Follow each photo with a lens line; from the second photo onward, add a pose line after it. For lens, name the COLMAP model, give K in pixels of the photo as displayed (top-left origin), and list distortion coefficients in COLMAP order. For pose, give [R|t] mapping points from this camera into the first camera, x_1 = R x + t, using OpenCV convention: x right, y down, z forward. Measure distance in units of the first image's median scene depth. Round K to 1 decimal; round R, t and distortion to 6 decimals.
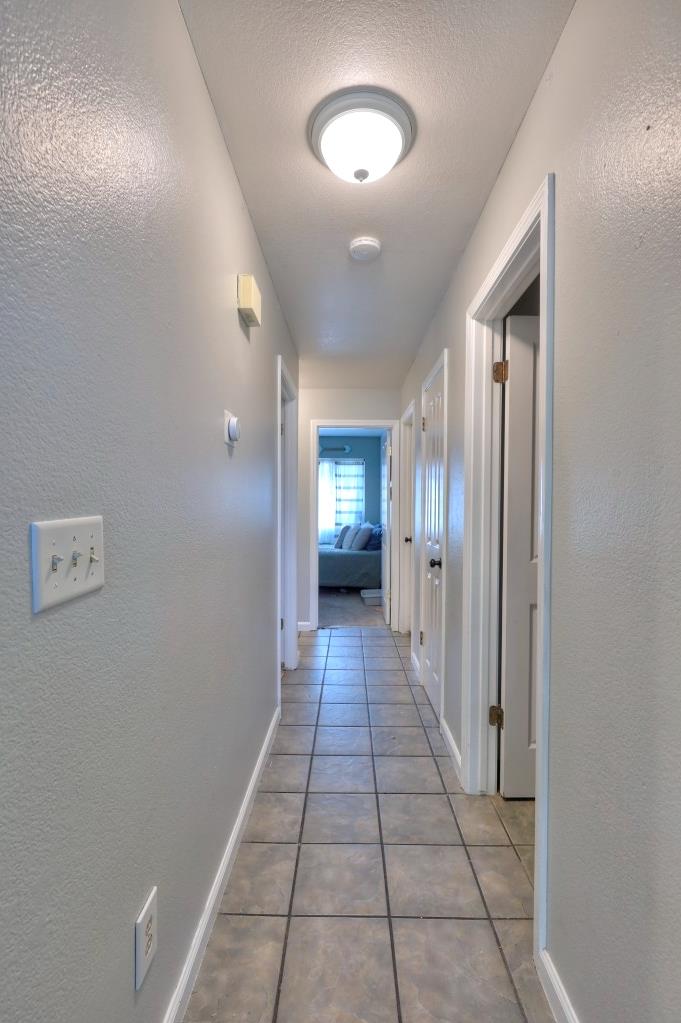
lens RADIAL K [[461.8, 0, 340.6], [0, 461.8, 513.0], [0, 0, 1]] dist [0.000812, -0.000734]
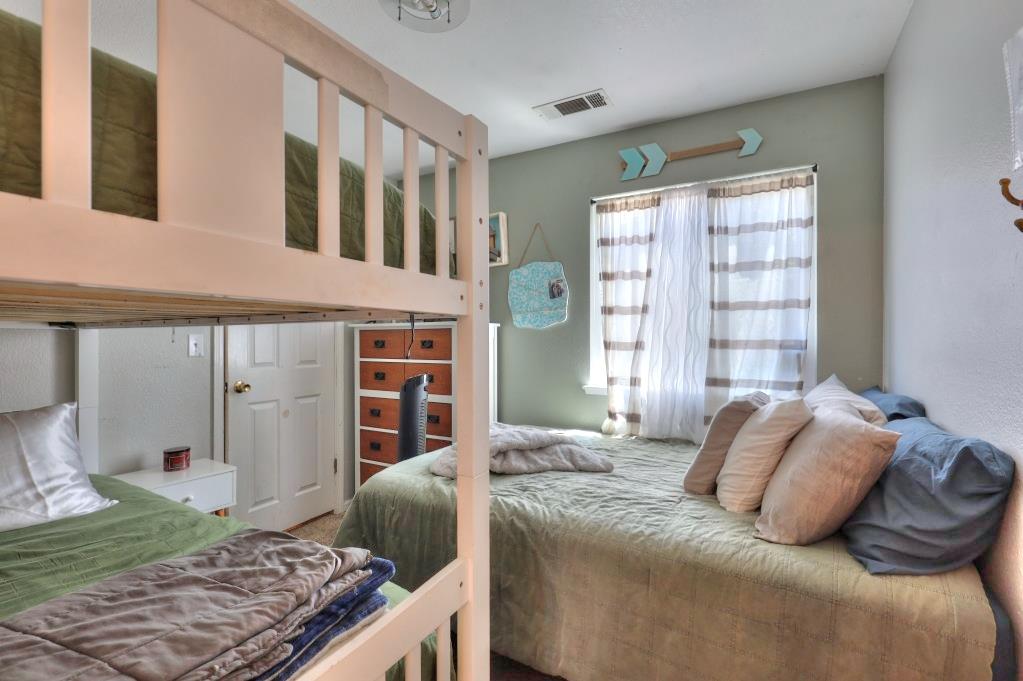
lens RADIAL K [[461.8, 0, 508.7], [0, 461.8, 337.6], [0, 0, 1]] dist [0.000812, -0.000734]
pose [[0.884438, 0.003274, -0.466645, 0.016165], [-0.004306, 0.999990, -0.001146, -0.004867], [0.466637, 0.003023, 0.884444, 0.648943]]
